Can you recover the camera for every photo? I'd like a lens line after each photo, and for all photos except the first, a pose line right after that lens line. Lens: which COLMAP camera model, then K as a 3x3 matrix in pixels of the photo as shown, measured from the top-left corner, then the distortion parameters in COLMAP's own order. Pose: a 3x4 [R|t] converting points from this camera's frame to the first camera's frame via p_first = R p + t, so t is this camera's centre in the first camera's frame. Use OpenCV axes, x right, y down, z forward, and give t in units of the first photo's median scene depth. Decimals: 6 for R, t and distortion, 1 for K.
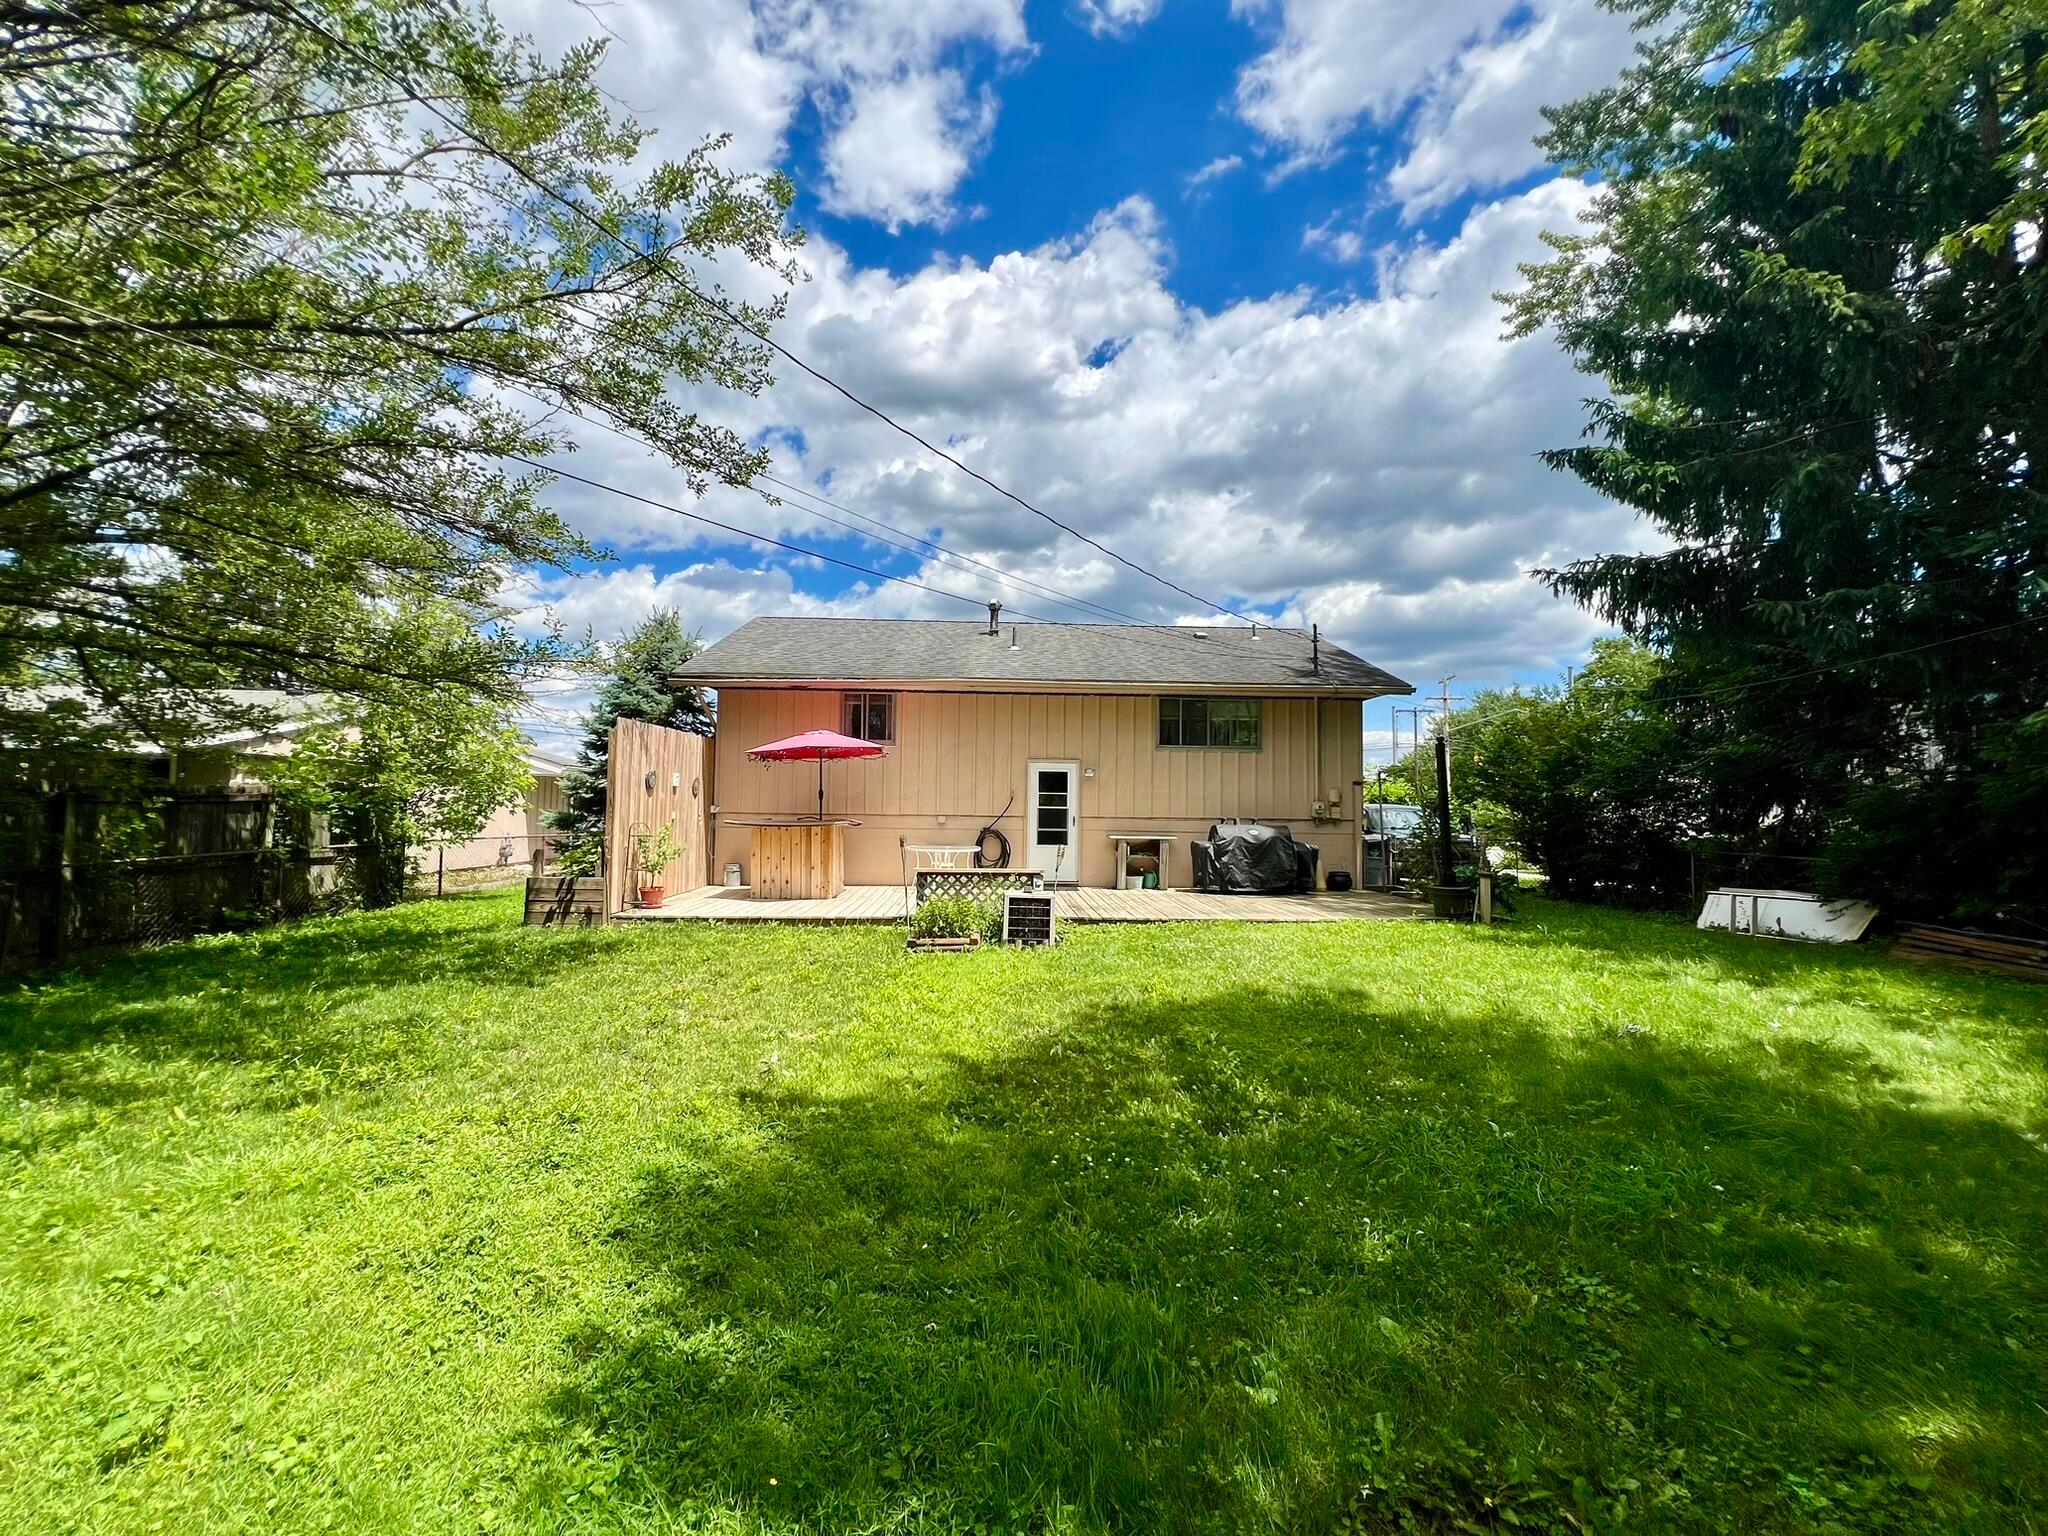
lens RADIAL K [[823.5, 0, 1021.4], [0, 823.5, 766.6], [0, 0, 1]] dist [-0.002076, 0.000508]
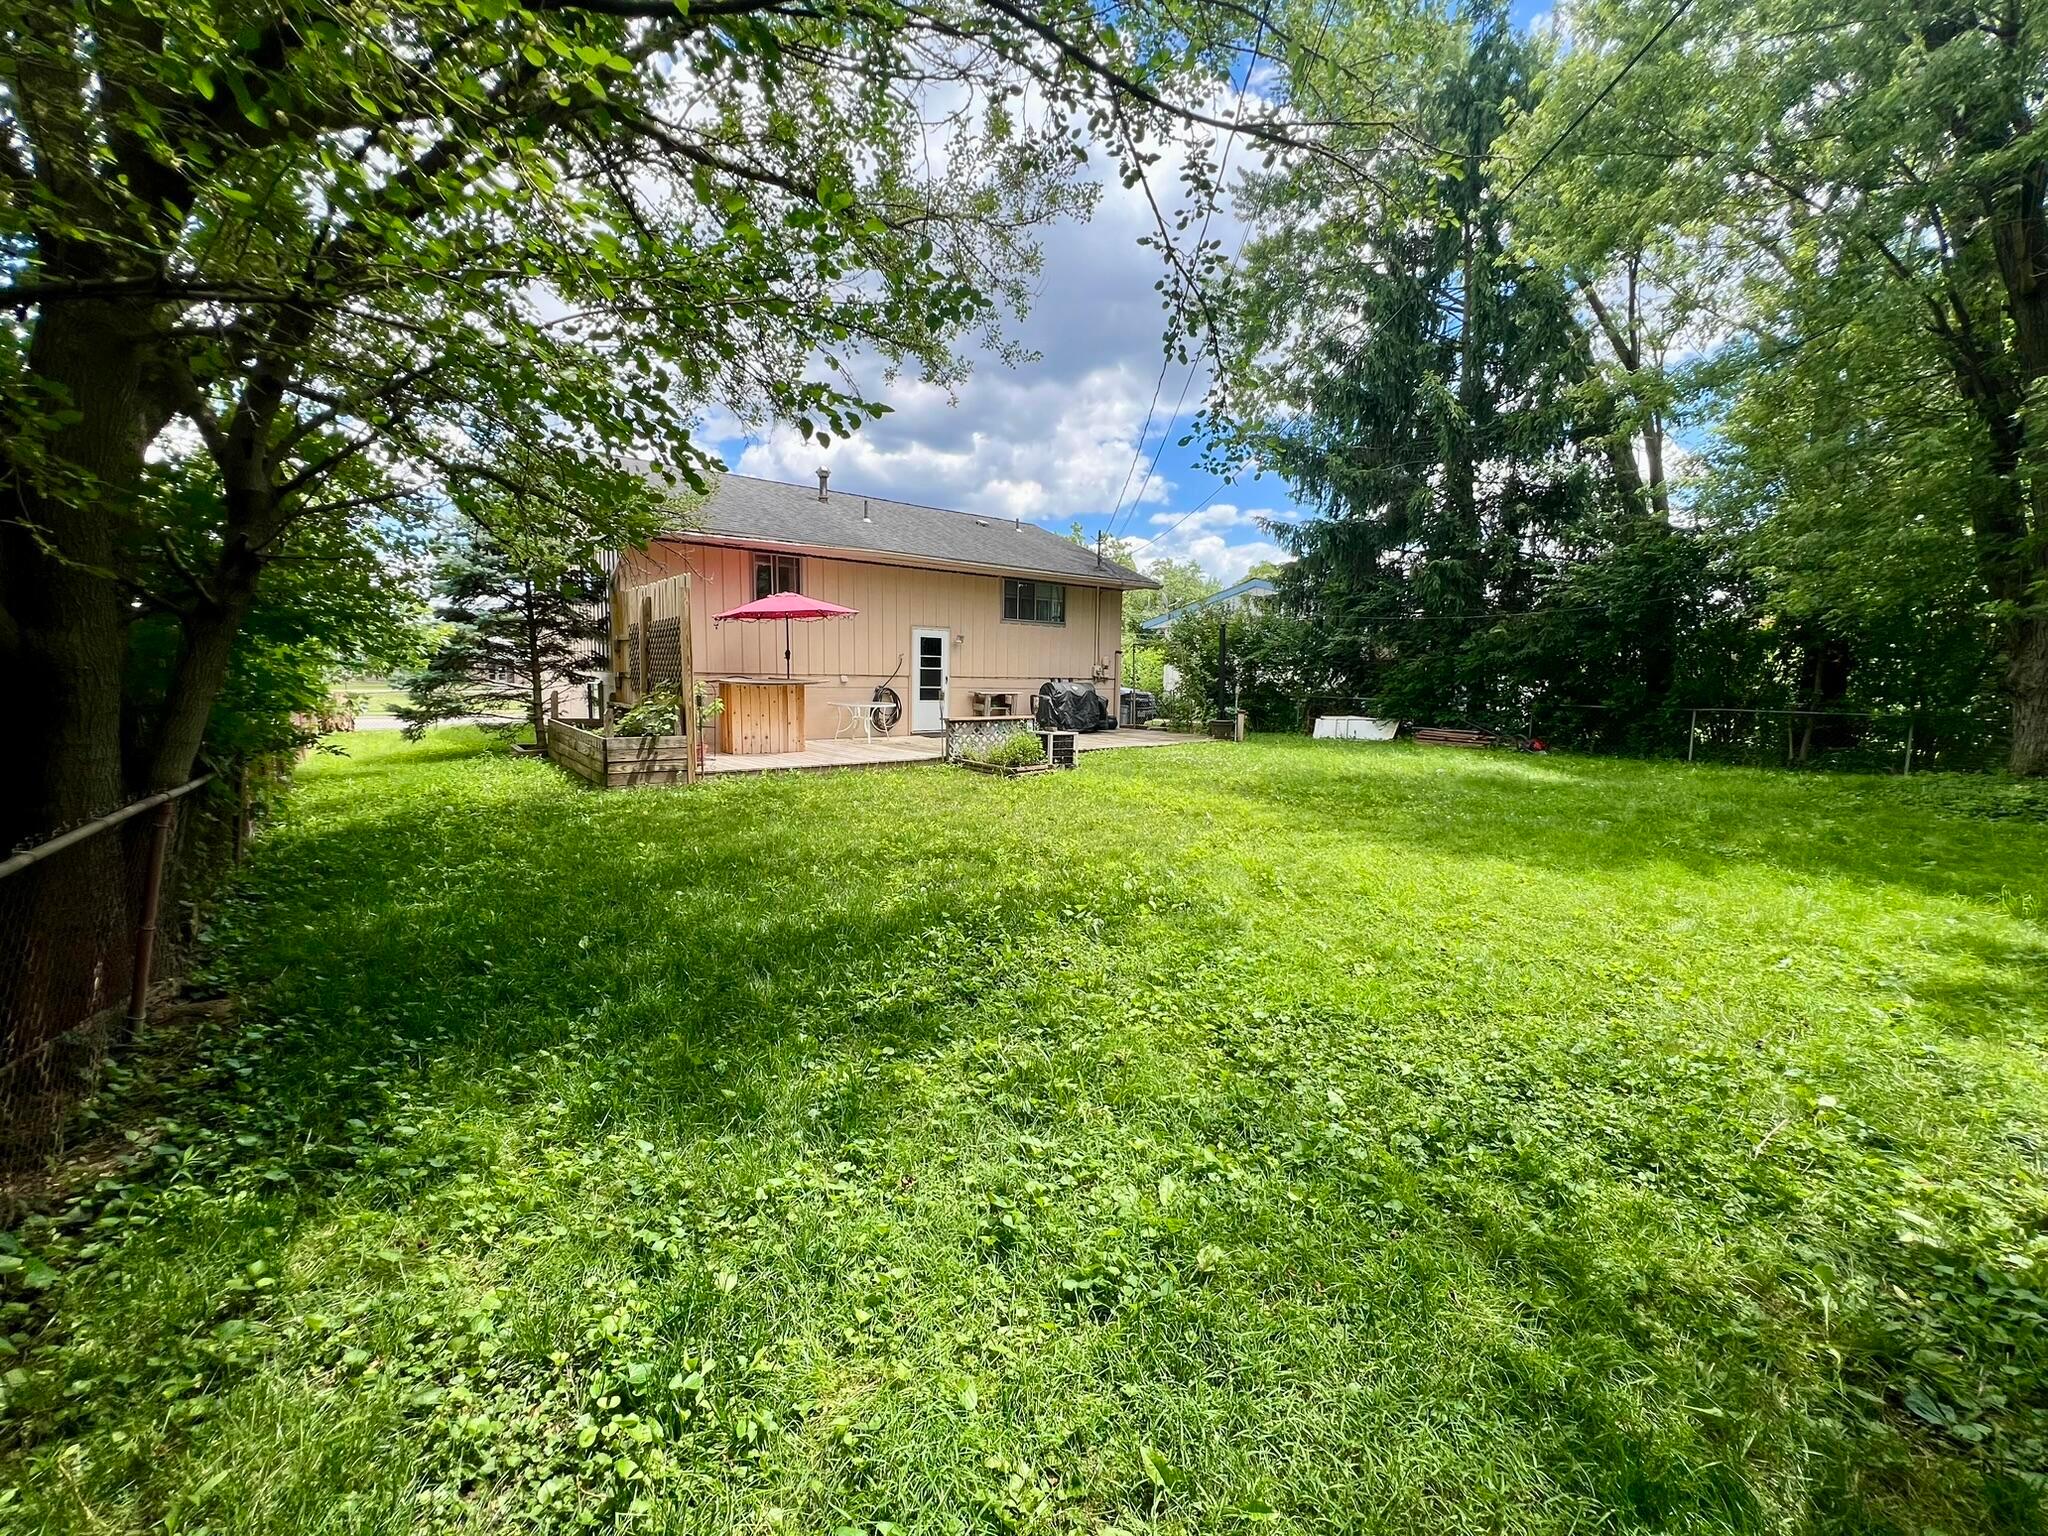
lens RADIAL K [[823.5, 0, 1031.0], [0, 823.5, 774.5], [0, 0, 1]] dist [-0.002076, 0.000508]
pose [[0.809814, -0.071587, 0.582303, -0.541513], [-0.030250, 0.986113, 0.163299, 0.002970], [-0.585907, -0.149857, 0.796402, -0.038941]]
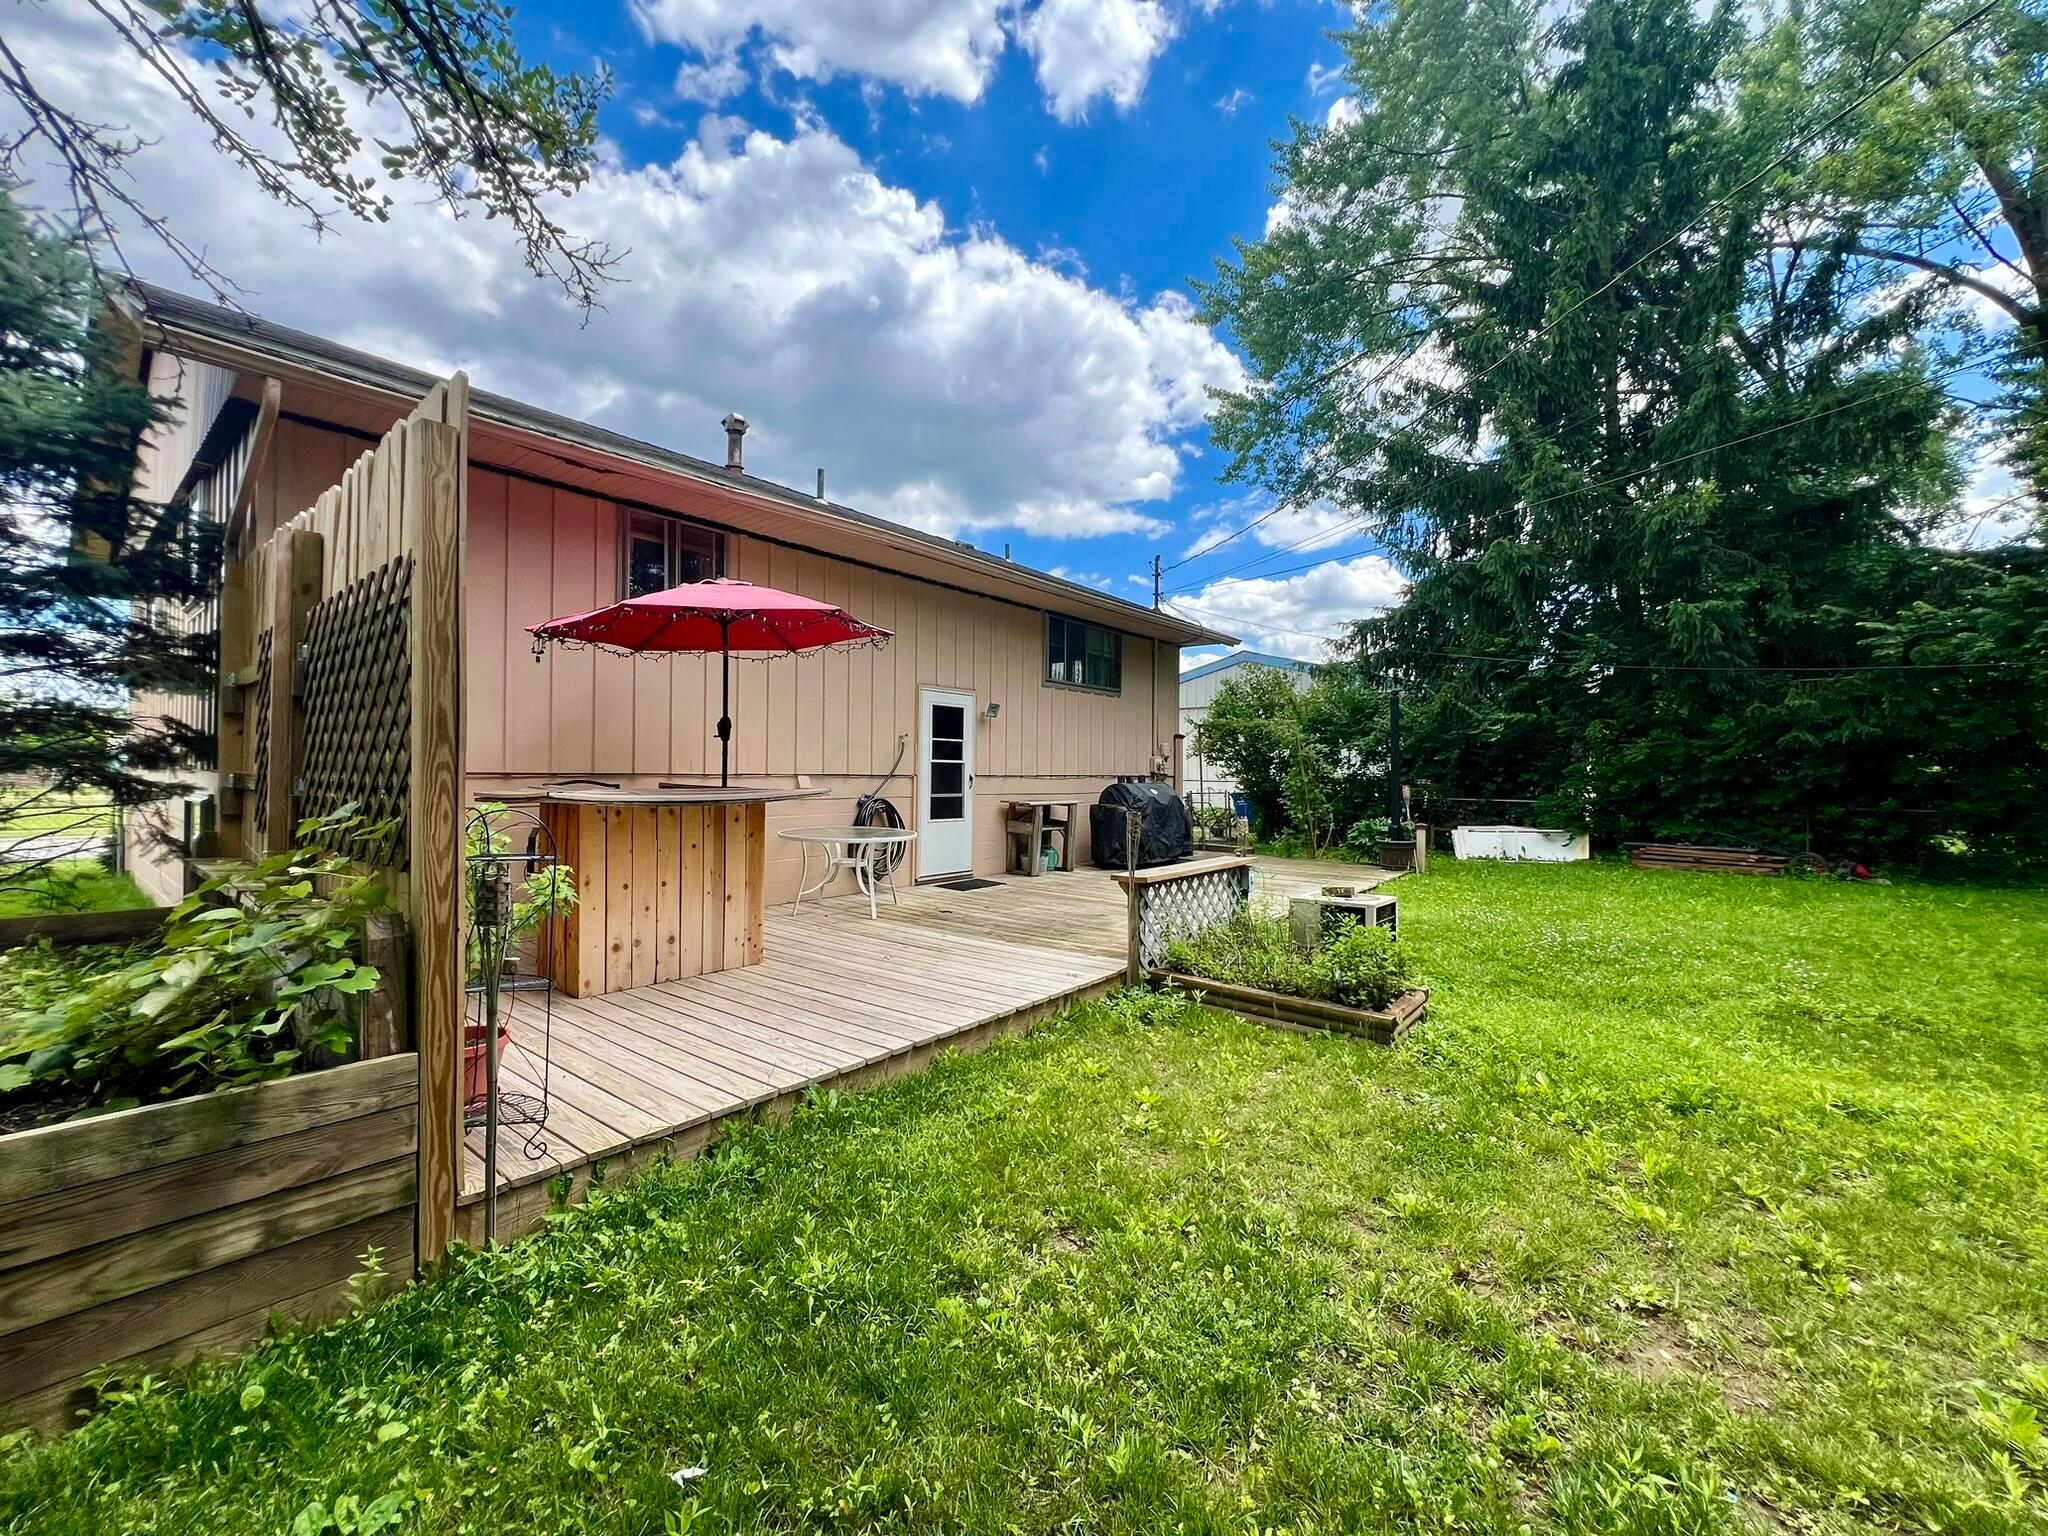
lens RADIAL K [[823.5, 0, 1023.4], [0, 823.5, 772.4], [0, 0, 1]] dist [-0.002076, 0.000508]
pose [[0.671319, -0.008706, 0.741118, -0.402993], [-0.031396, 0.998699, 0.040171, 0.030650], [-0.740503, -0.050236, 0.670172, 0.523844]]
